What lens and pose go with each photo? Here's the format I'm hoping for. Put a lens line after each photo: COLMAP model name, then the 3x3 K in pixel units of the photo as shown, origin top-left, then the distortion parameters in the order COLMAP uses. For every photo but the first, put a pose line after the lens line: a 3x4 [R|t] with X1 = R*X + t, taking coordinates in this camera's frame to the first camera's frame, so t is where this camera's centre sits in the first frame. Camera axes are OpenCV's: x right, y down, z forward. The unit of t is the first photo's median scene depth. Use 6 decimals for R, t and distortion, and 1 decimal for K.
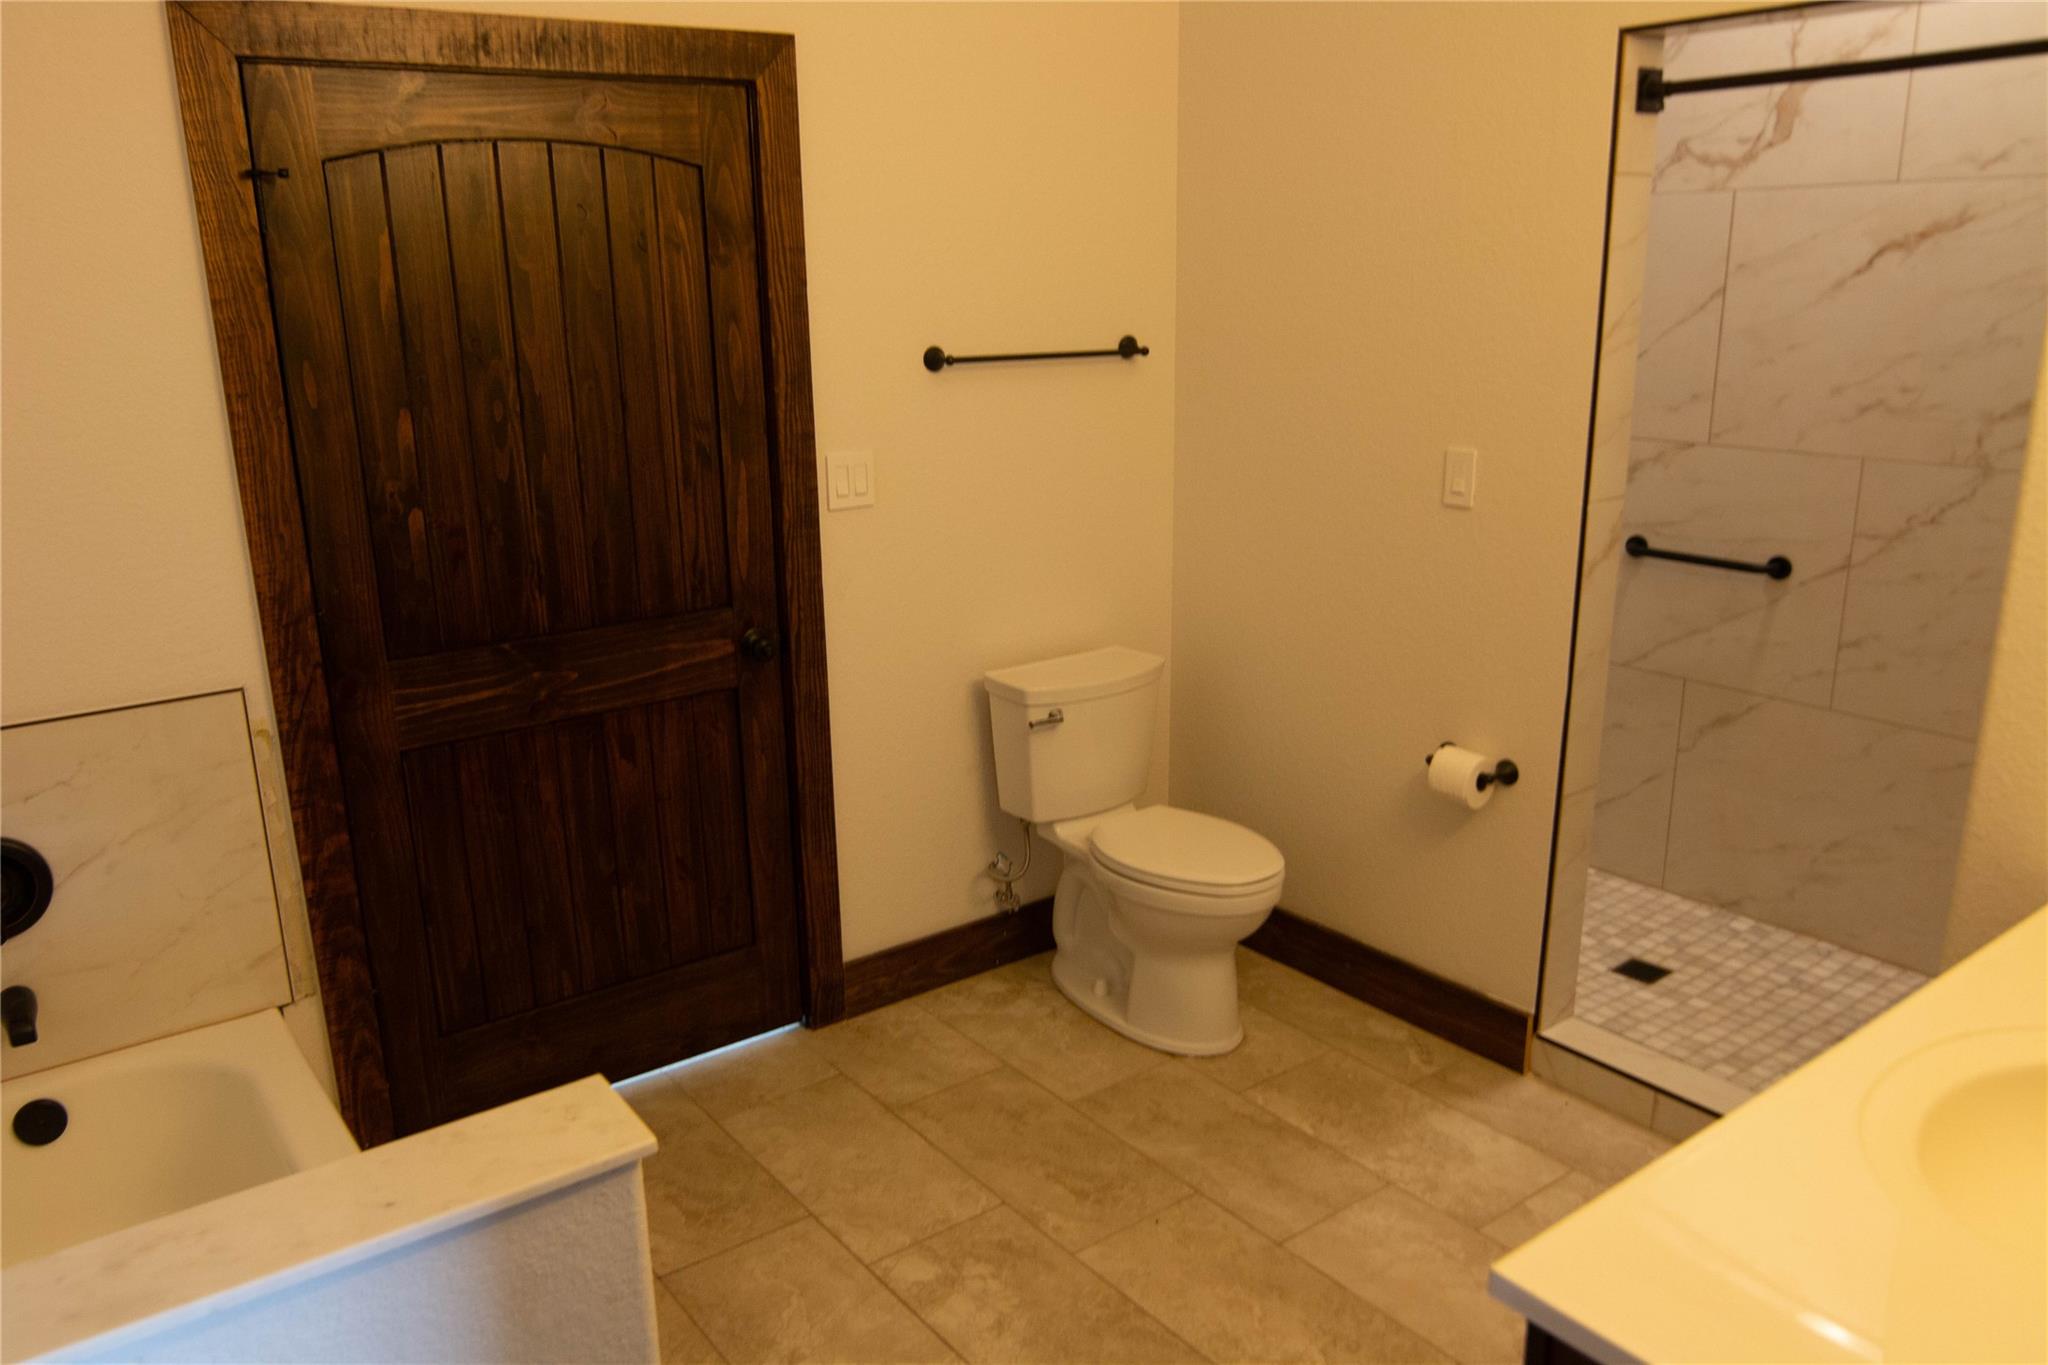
lens RADIAL K [[1502.9, 0, 988.4], [0, 1502.9, 689.3], [0, 0, 1]] dist [-0.026323, -0.002410]
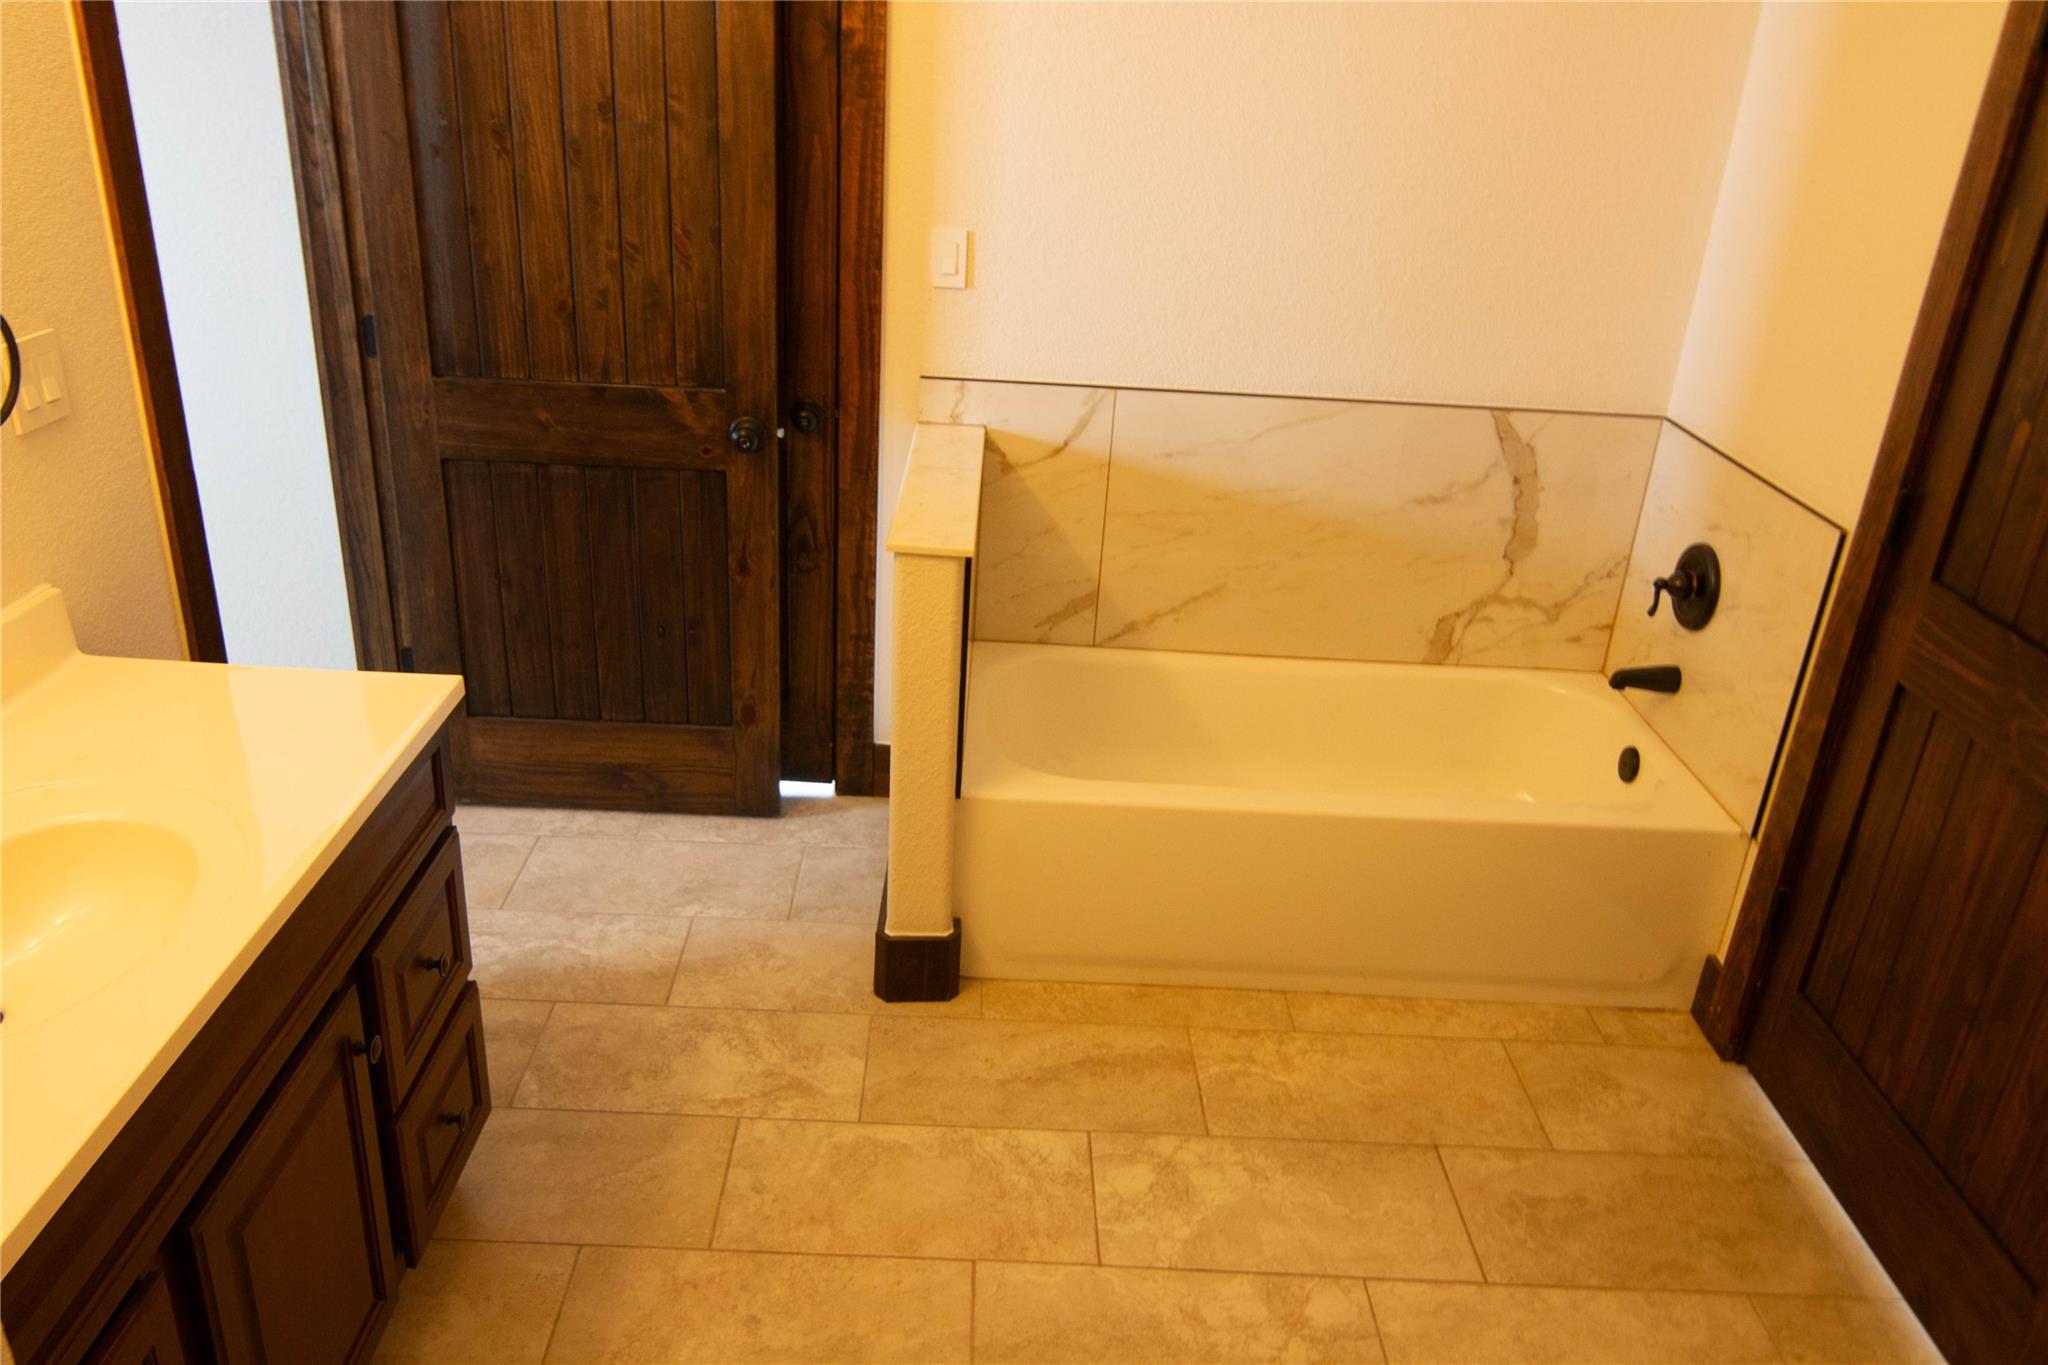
lens RADIAL K [[1502.9, 0, 988.4], [0, 1502.9, 689.3], [0, 0, 1]] dist [-0.026323, -0.002410]
pose [[-0.593648, 0.324722, -0.736300, 0.488592], [-0.253882, 0.792669, 0.554275, -0.264903], [0.763627, 0.515977, -0.388125, 0.842610]]
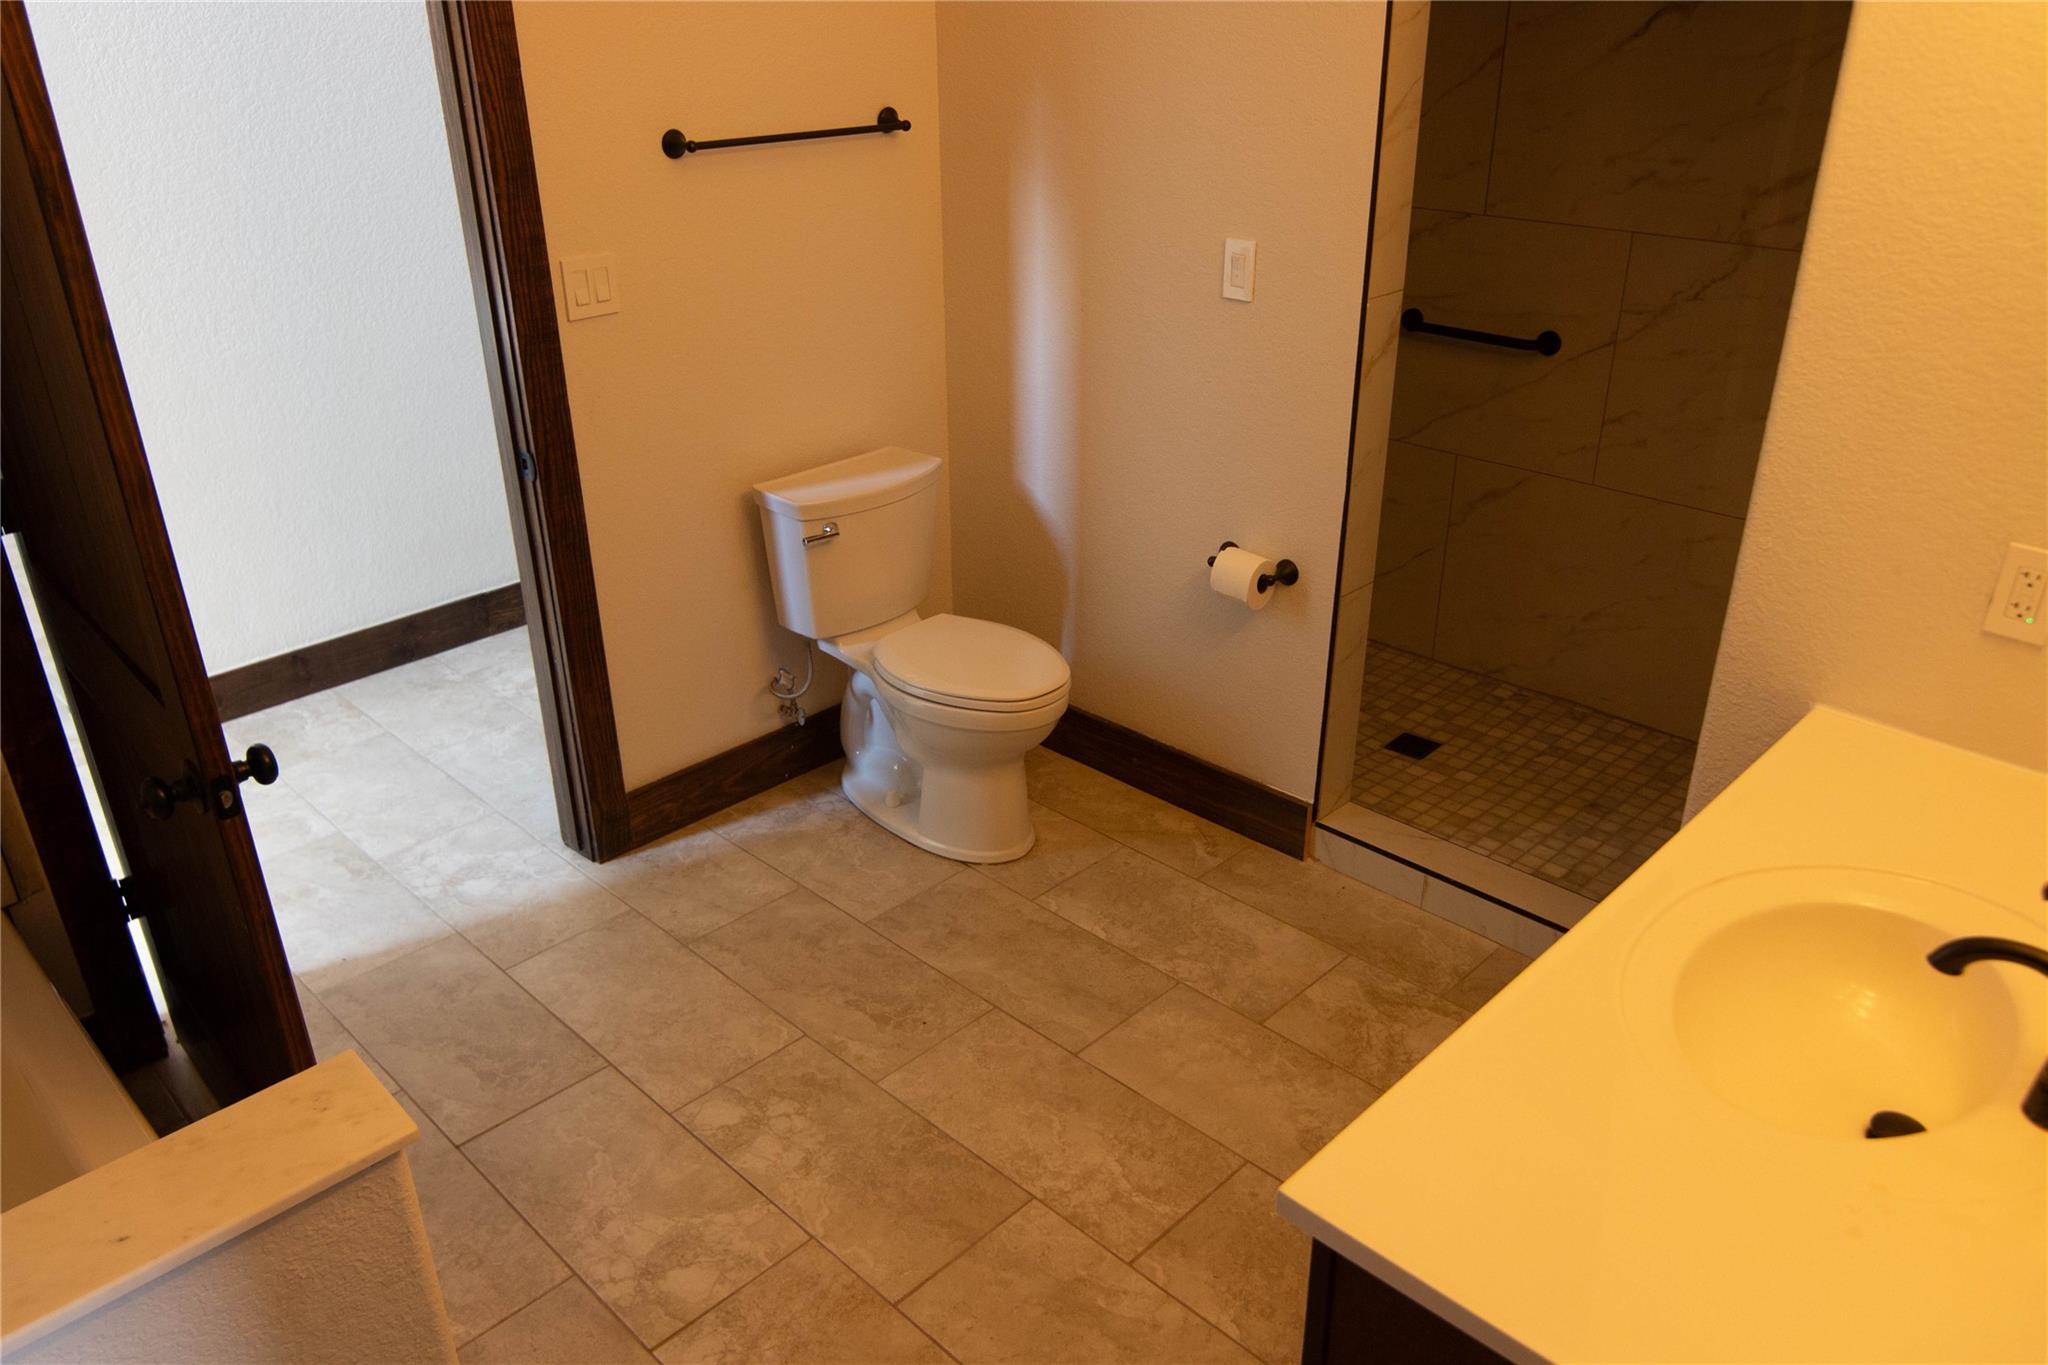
lens RADIAL K [[1502.9, 0, 988.4], [0, 1502.9, 689.3], [0, 0, 1]] dist [-0.026323, -0.002410]
pose [[0.989143, -0.062497, 0.133006, 0.011291], [0.037436, 0.982365, 0.183185, -0.057780], [-0.142109, -0.176217, 0.974039, 0.039337]]
